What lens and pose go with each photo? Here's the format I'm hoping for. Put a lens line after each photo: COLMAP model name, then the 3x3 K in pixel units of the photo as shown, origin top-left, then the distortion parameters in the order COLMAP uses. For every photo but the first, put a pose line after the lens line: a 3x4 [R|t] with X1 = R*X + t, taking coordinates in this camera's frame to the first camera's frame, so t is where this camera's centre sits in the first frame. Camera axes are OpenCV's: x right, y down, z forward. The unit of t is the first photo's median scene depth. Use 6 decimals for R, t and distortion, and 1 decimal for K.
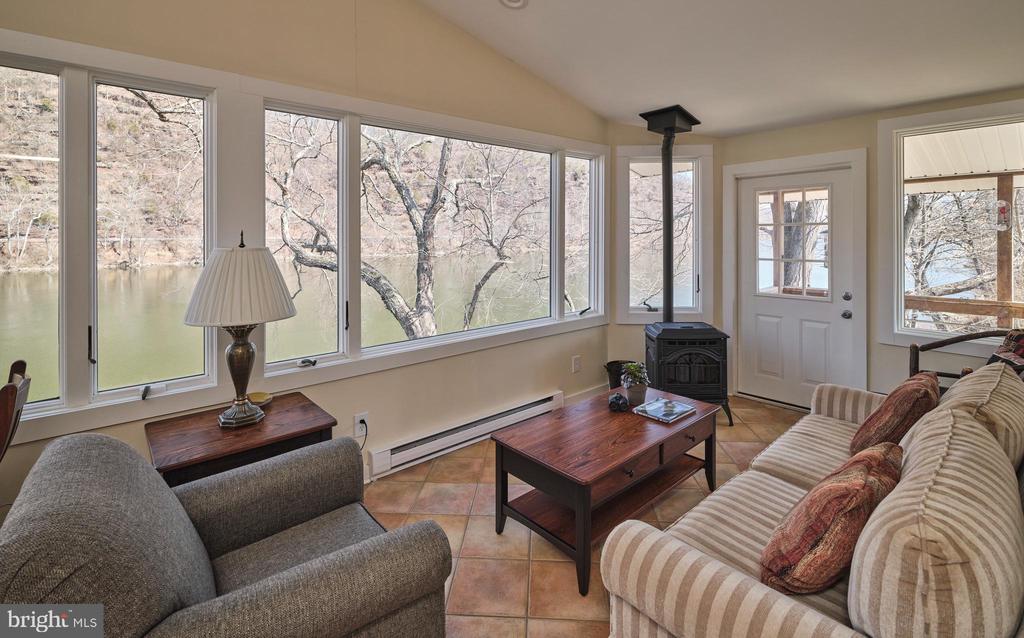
lens RADIAL K [[471.6, 0, 513.1], [0, 471.6, 235.9], [0, 0, 1]] dist [-0.003588, 0.000952]
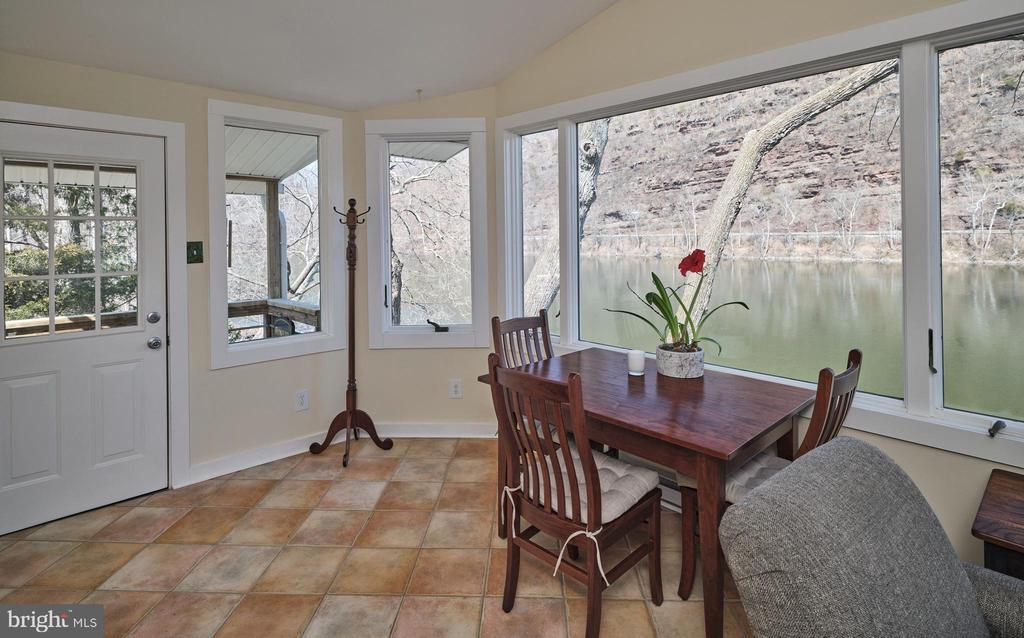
lens RADIAL K [[525.2, 0, 513.1], [0, 525.2, 233.0], [0, 0, 1]] dist [-0.001106, 0.001851]
pose [[0.028678, 0.001851, -0.999587, 0.032147], [0.010161, 0.999946, 0.002143, -0.000194], [0.999537, -0.010218, 0.028658, 0.090499]]
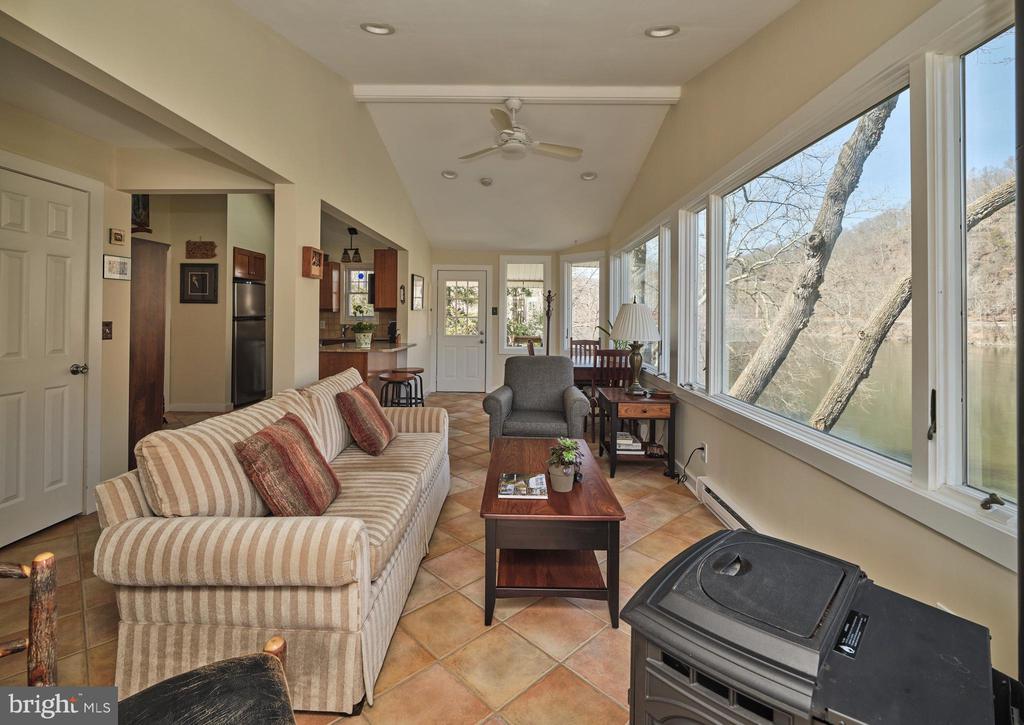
lens RADIAL K [[482.0, 0, 512.3], [0, 482.0, 314.8], [0, 0, 1]] dist [-0.000397, 0.000518]
pose [[-0.677938, -0.002831, -0.735113, 0.632421], [-0.006878, 0.999973, 0.002492, 0.034132], [0.735087, 0.006745, -0.677939, 1.009951]]
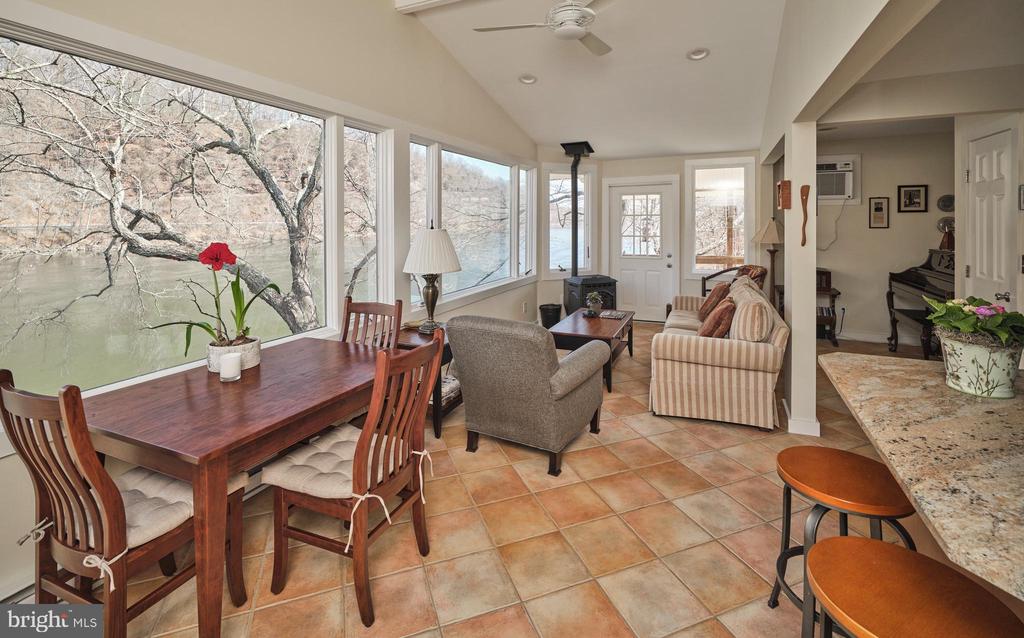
lens RADIAL K [[471.6, 0, 509.0], [0, 471.6, 225.3], [0, 0, 1]] dist [-0.003588, 0.000952]
pose [[0.907861, -0.003918, 0.419253, -0.520745], [0.001659, 0.999982, 0.005754, 0.001231], [-0.419268, -0.004529, 0.907851, -0.327750]]
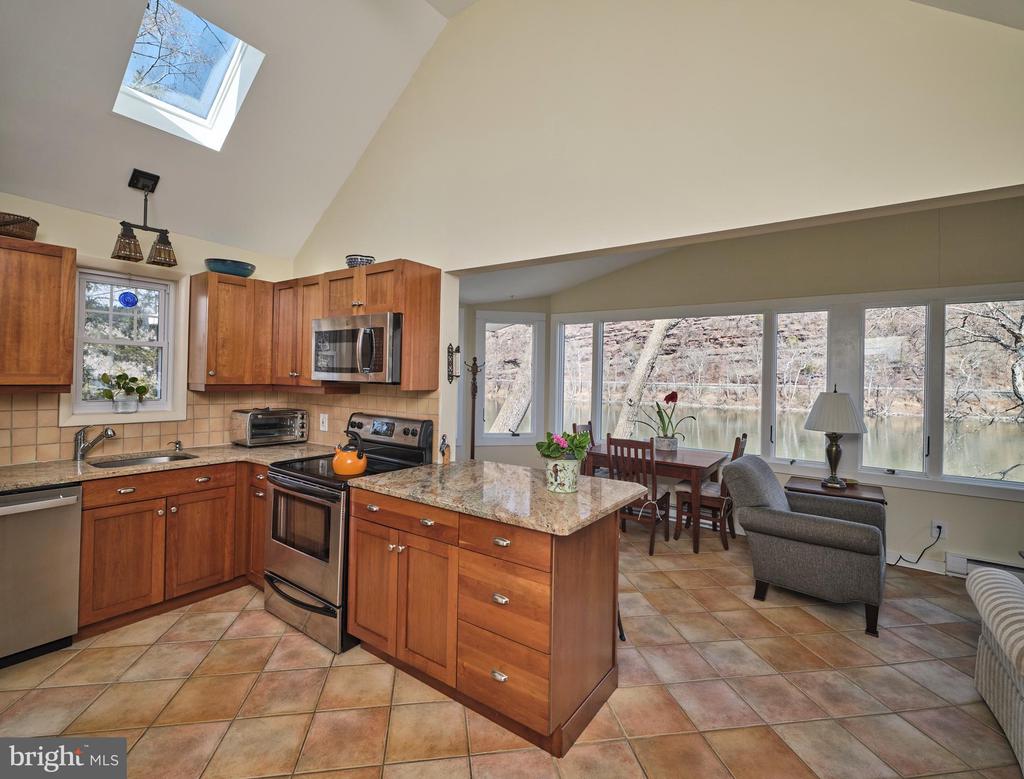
lens RADIAL K [[472.4, 0, 513.0], [0, 472.4, 374.7], [0, 0, 1]] dist [0.000759, 0.000440]
pose [[0.224899, 0.002271, -0.974380, 0.486281], [-0.023330, 0.999723, -0.003054, -0.006408], [0.974103, 0.023419, 0.224889, -0.339563]]
